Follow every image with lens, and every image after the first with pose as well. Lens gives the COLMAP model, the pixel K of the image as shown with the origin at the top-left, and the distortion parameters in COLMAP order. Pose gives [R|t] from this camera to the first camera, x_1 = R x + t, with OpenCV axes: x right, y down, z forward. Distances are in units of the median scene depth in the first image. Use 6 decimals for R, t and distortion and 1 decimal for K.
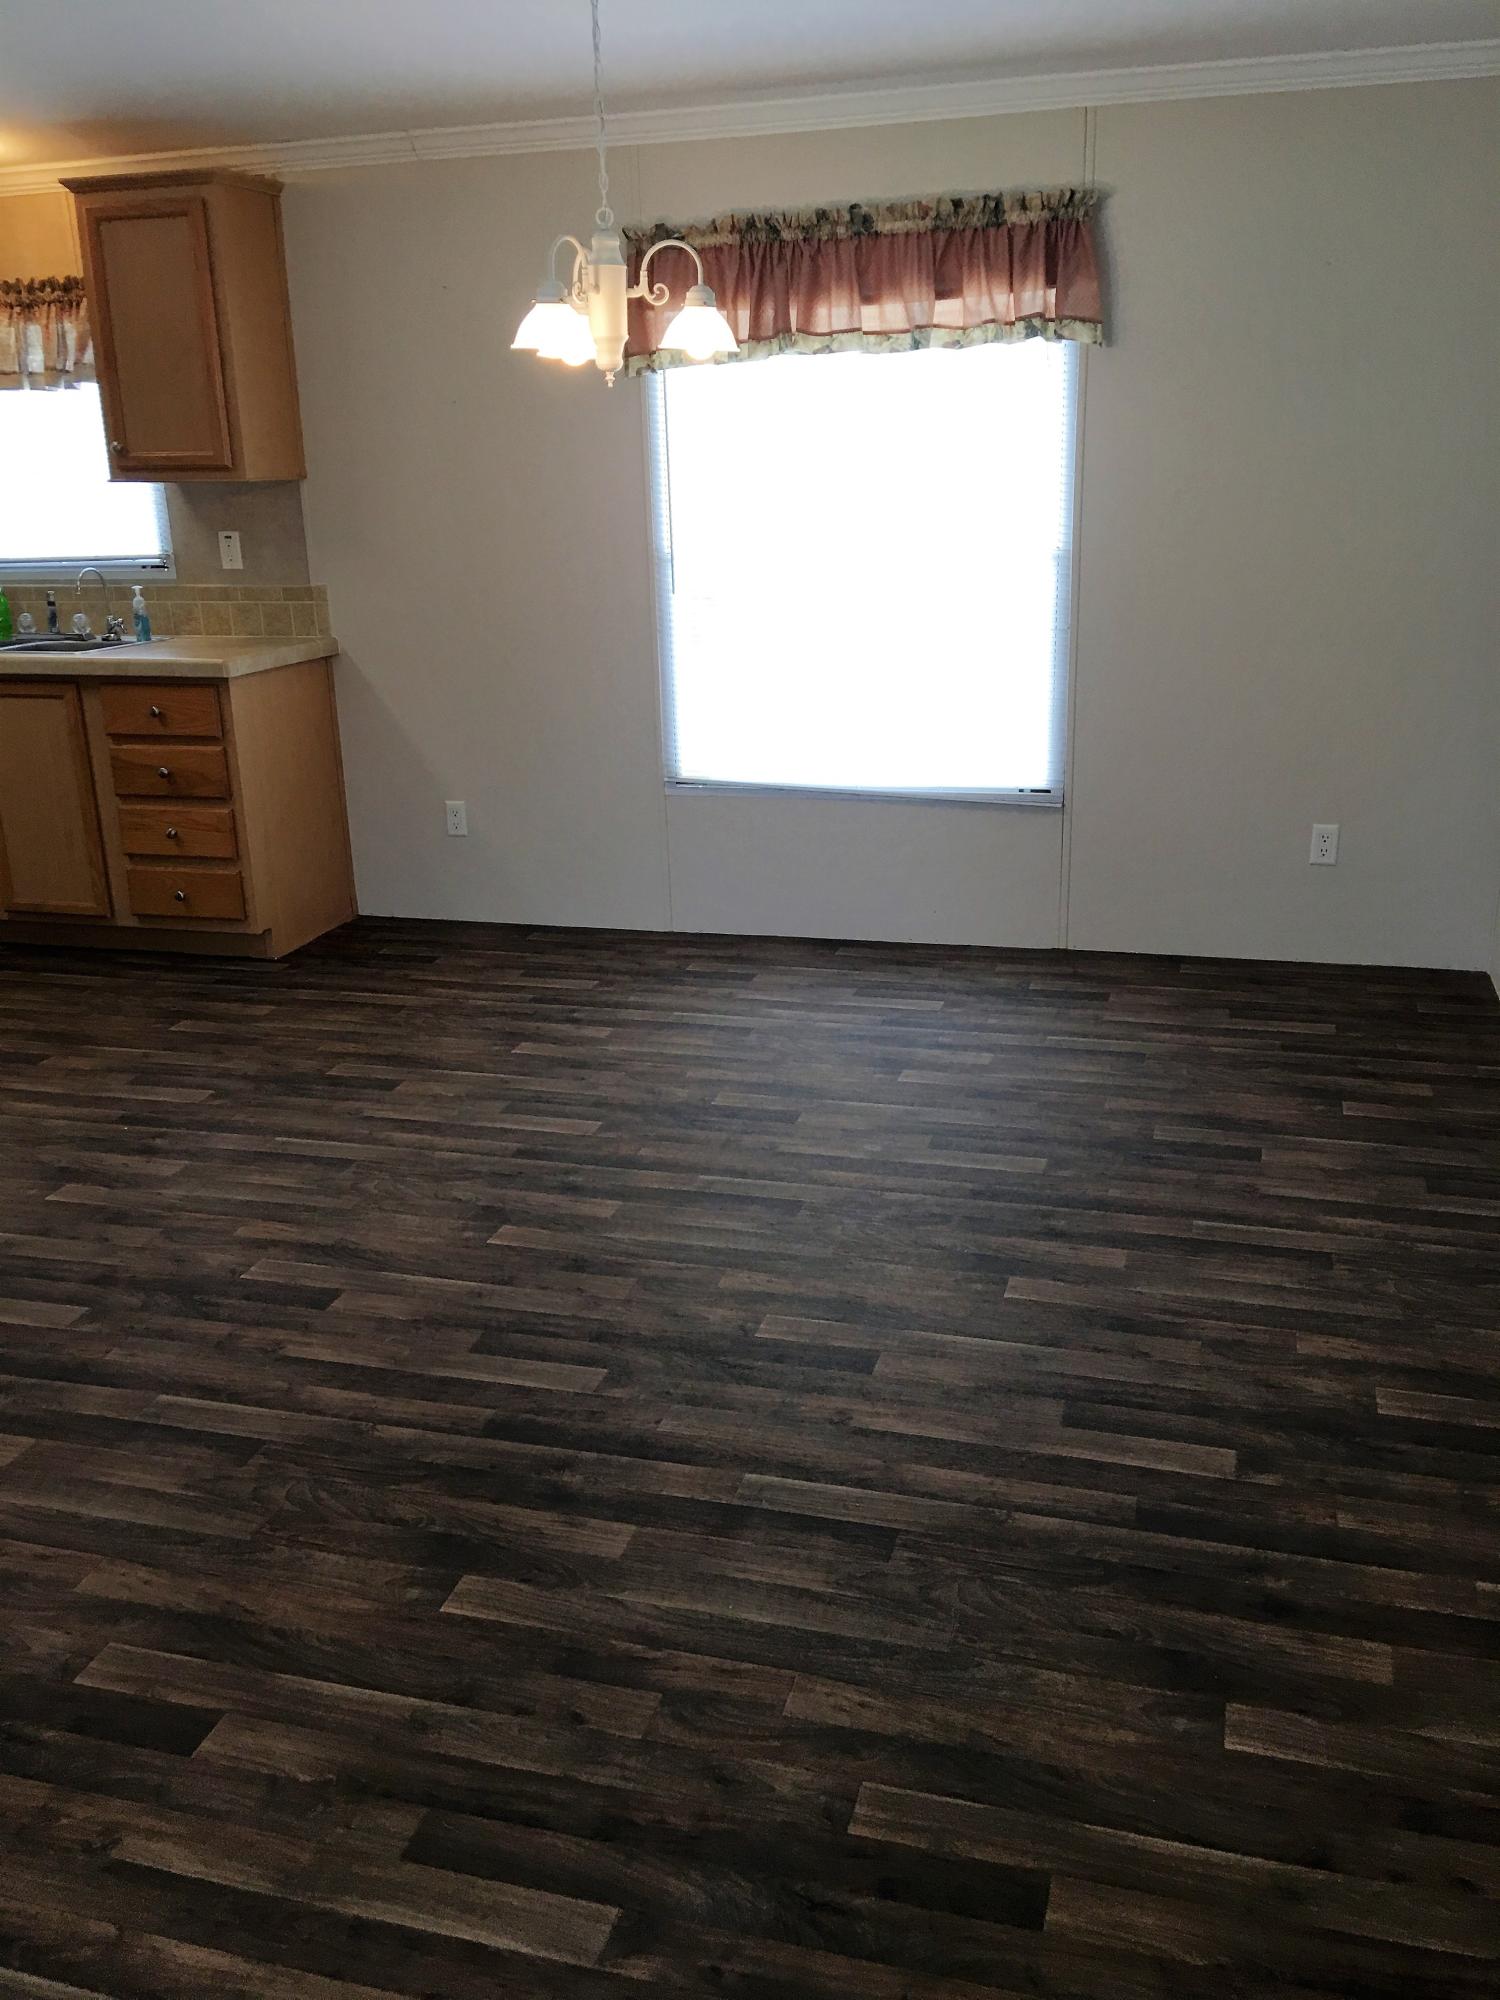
lens RADIAL K [[1767.8, 0, 750.0], [0, 1767.8, 1000.0], [0, 0, 1]] dist [0.039093, -0.014896]
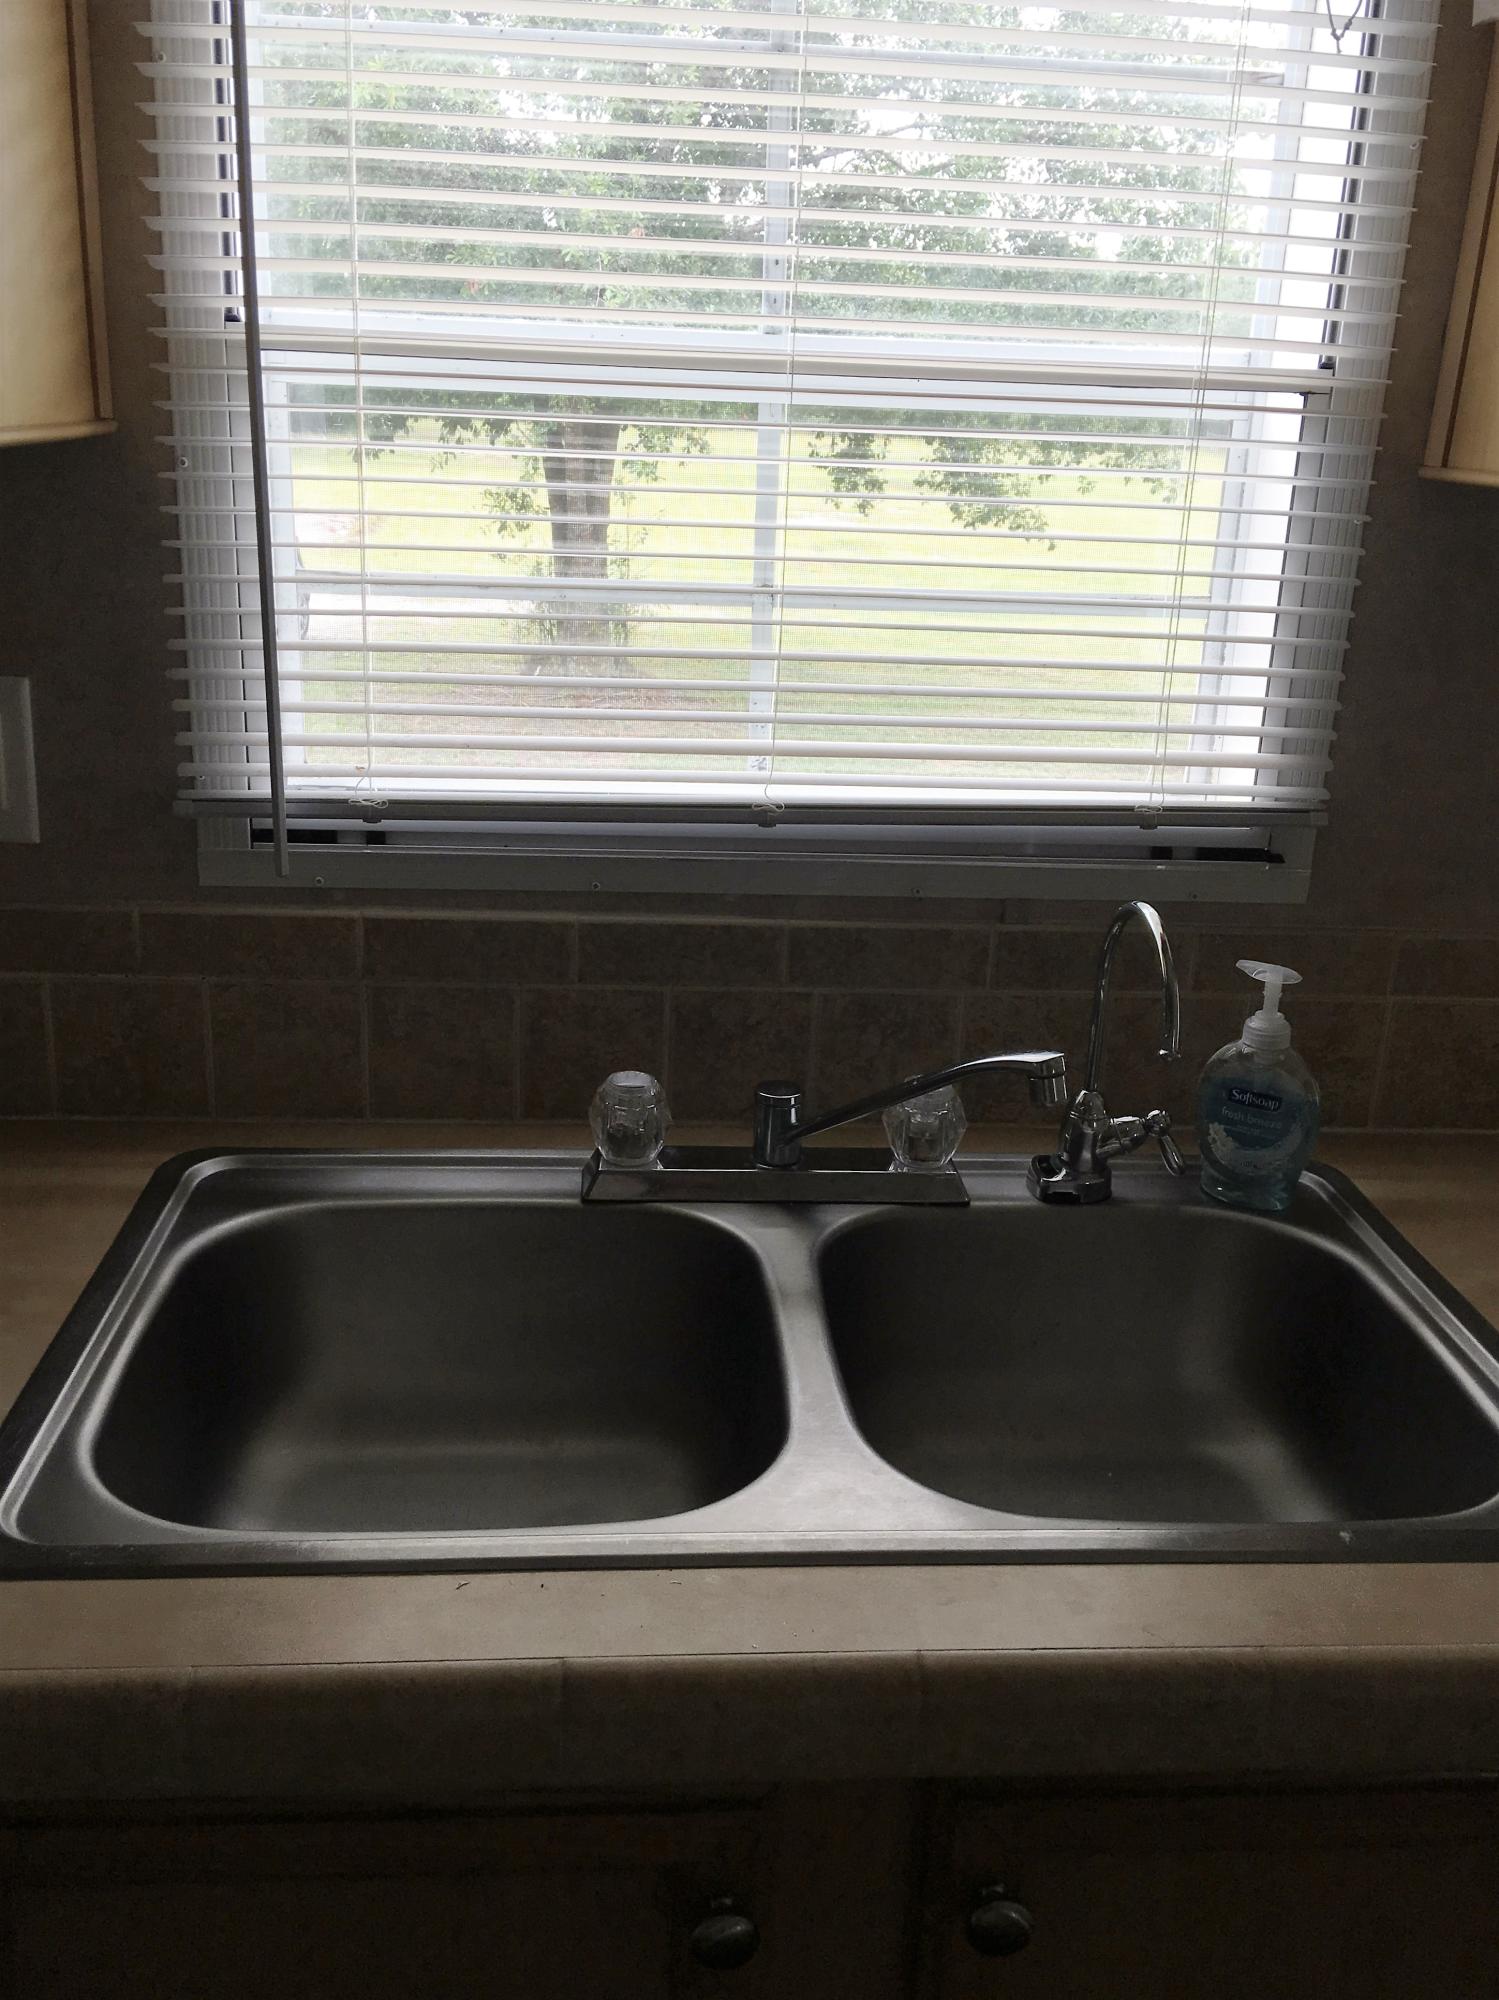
lens RADIAL K [[1767.8, 0, 749.5], [0, 1767.8, 1000.0], [0, 0, 1]] dist [0.039093, -0.014896]
pose [[0.930044, -0.046517, 0.364493, -0.502055], [0.040997, 0.998897, 0.022871, -0.246268], [-0.365155, -0.006328, 0.930925, 0.858797]]
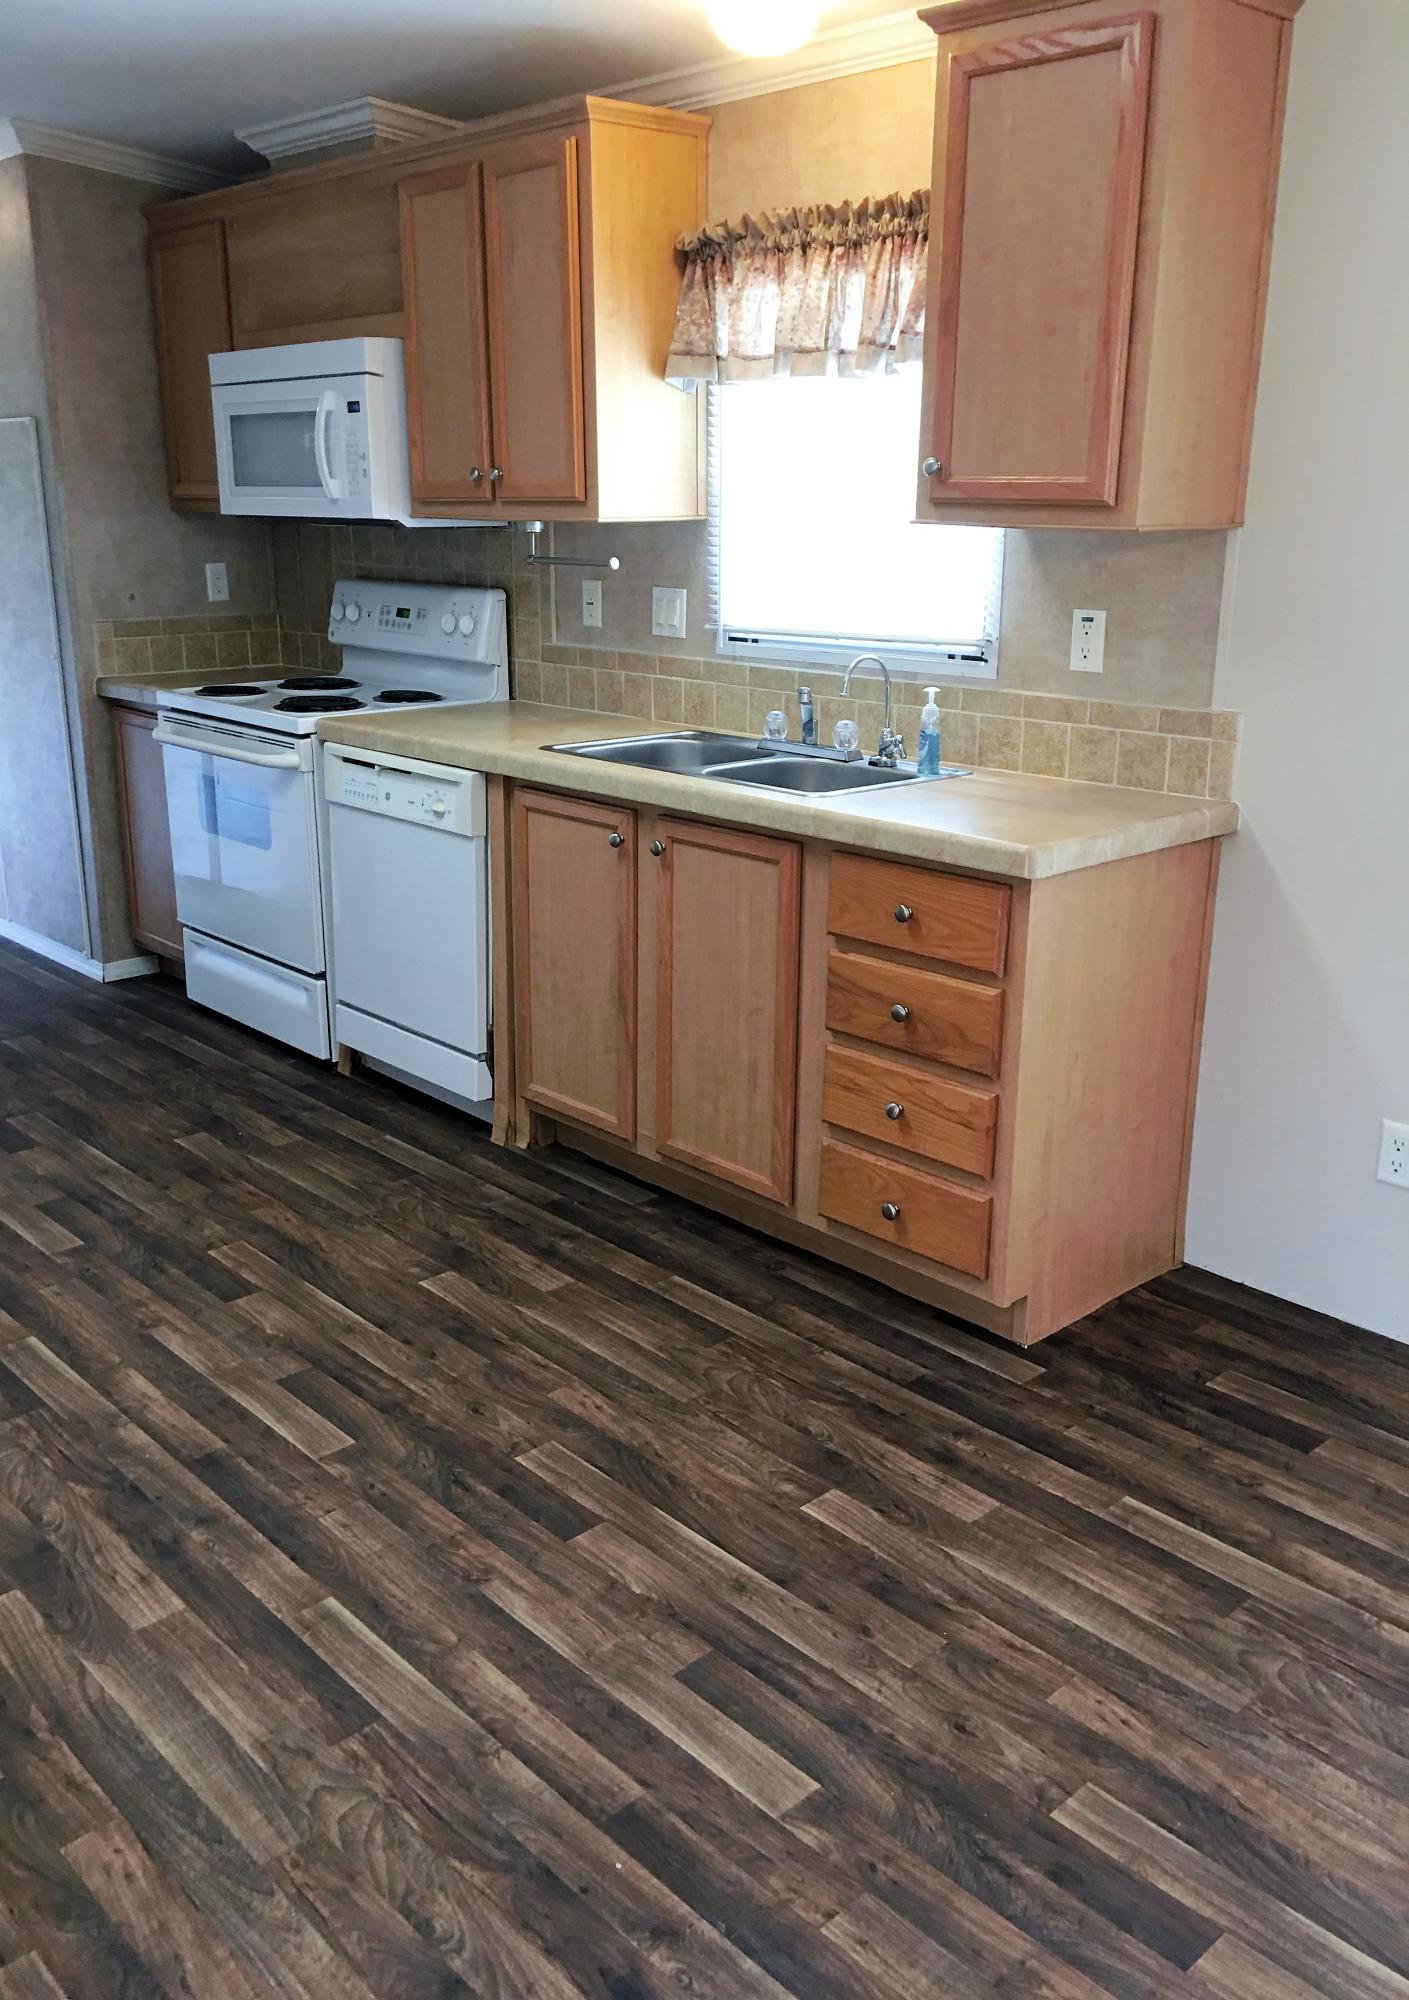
lens RADIAL K [[1685.1, 0, 677.4], [0, 1685.1, 1010.0], [0, 0, 1]] dist [0.088358, -0.156610]
pose [[0.861425, 0.177589, -0.475825, -0.120674], [-0.176090, 0.983195, 0.048160, -0.138647], [0.476381, 0.042302, 0.878221, 0.451058]]
